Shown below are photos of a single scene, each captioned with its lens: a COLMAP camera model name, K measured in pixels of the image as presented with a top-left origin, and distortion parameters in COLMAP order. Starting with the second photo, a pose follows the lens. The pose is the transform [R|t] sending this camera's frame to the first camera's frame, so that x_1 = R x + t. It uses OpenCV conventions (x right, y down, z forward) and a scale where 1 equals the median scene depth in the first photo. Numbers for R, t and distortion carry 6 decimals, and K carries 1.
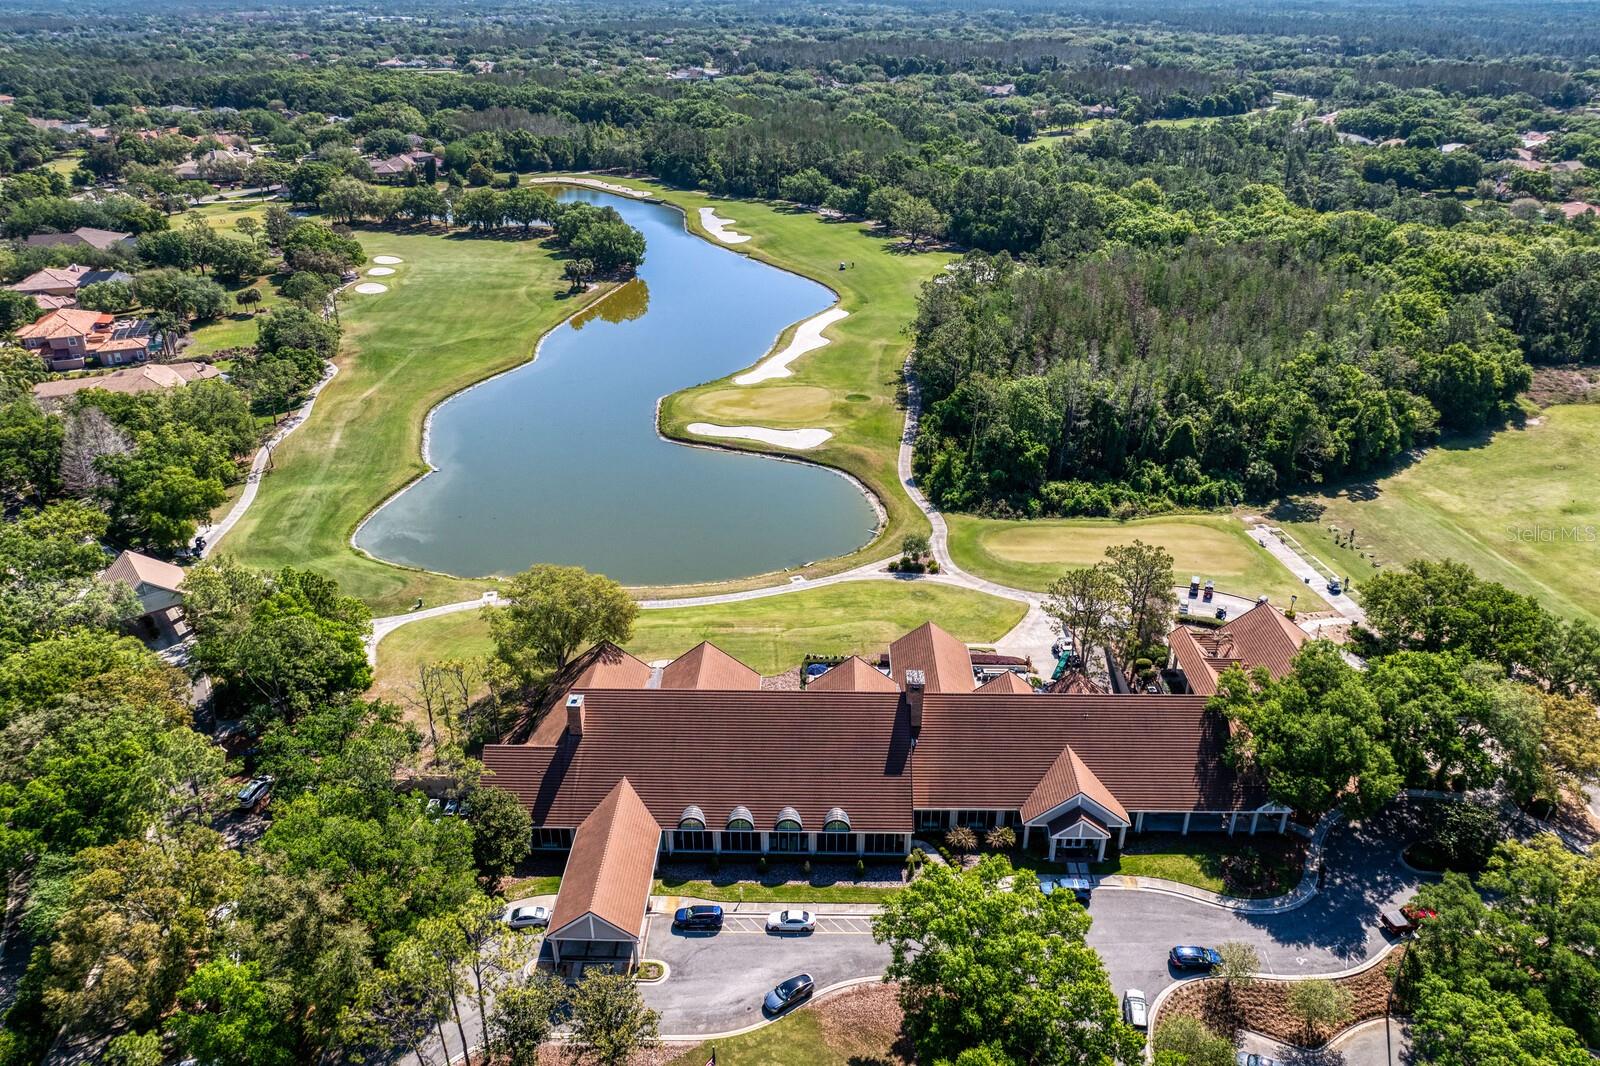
lens RADIAL K [[1113.9, 0, 800.0], [0, 1113.9, 533.0], [0, 0, 1]] dist [-0.036180, -0.000439]
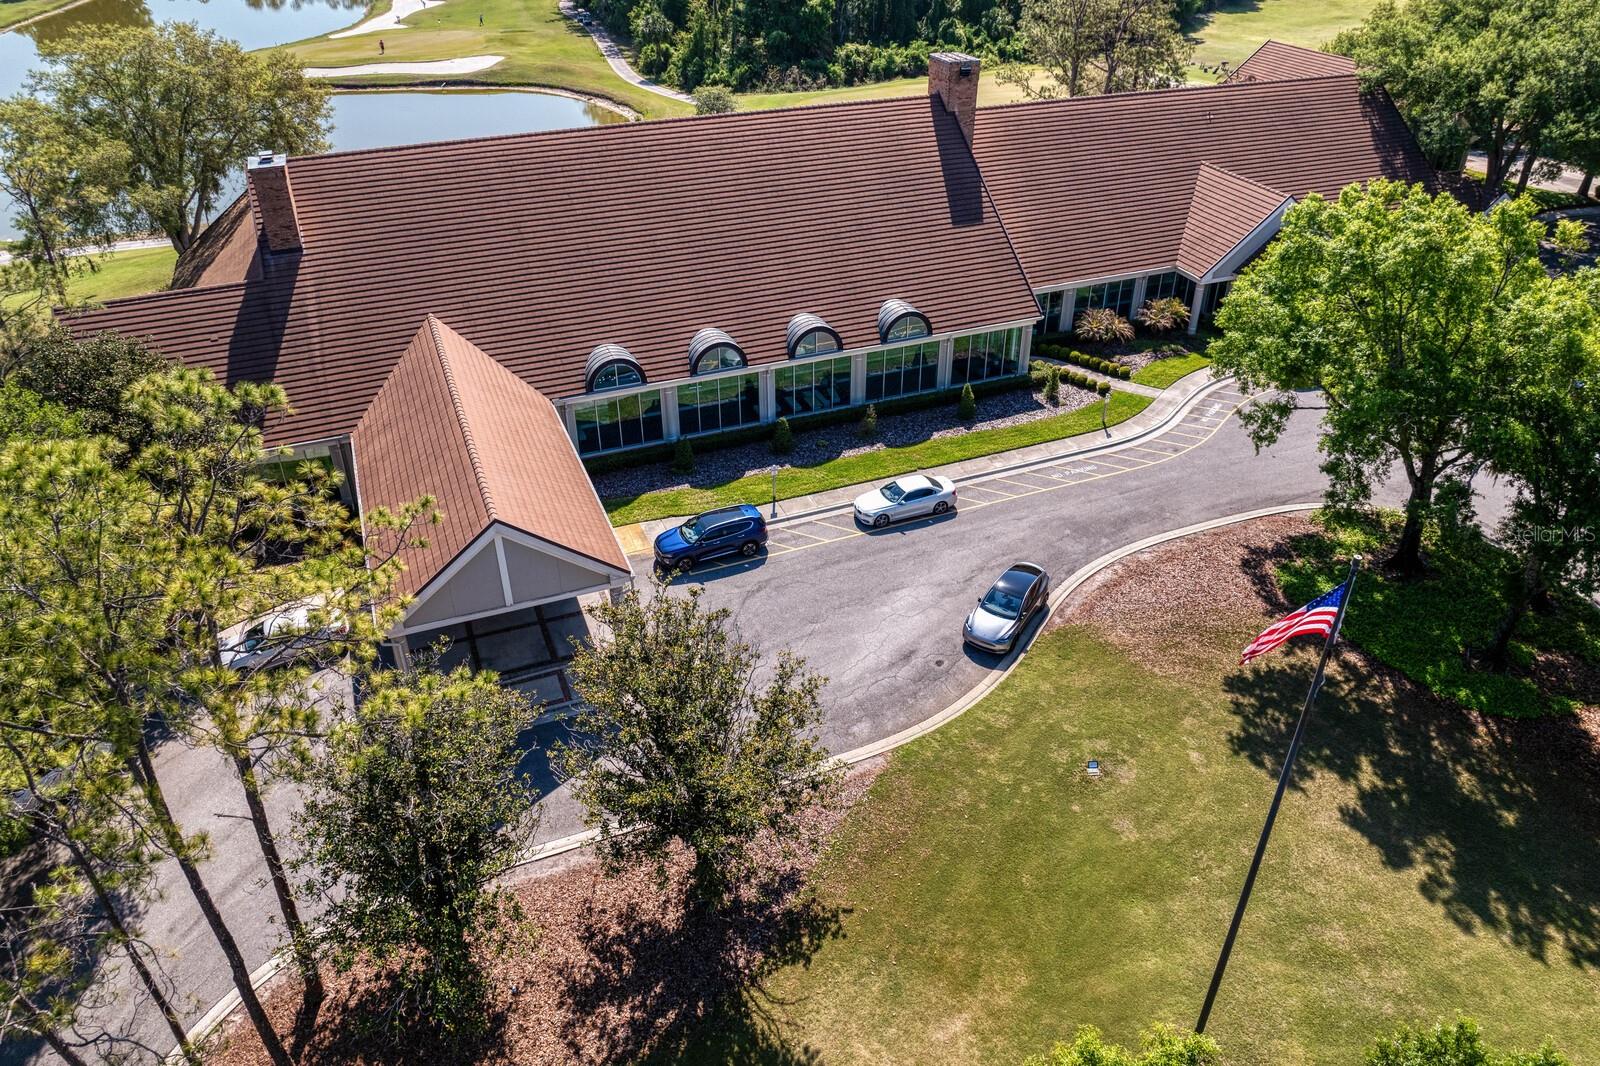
lens RADIAL K [[1113.9, 0, 800.0], [0, 1113.9, 533.0], [0, 0, 1]] dist [-0.036180, -0.000439]
pose [[0.917148, -0.215185, 0.335463, -0.205162], [0.176925, 0.974057, 0.141106, 0.289491], [-0.357124, -0.070063, 0.931426, 0.583848]]
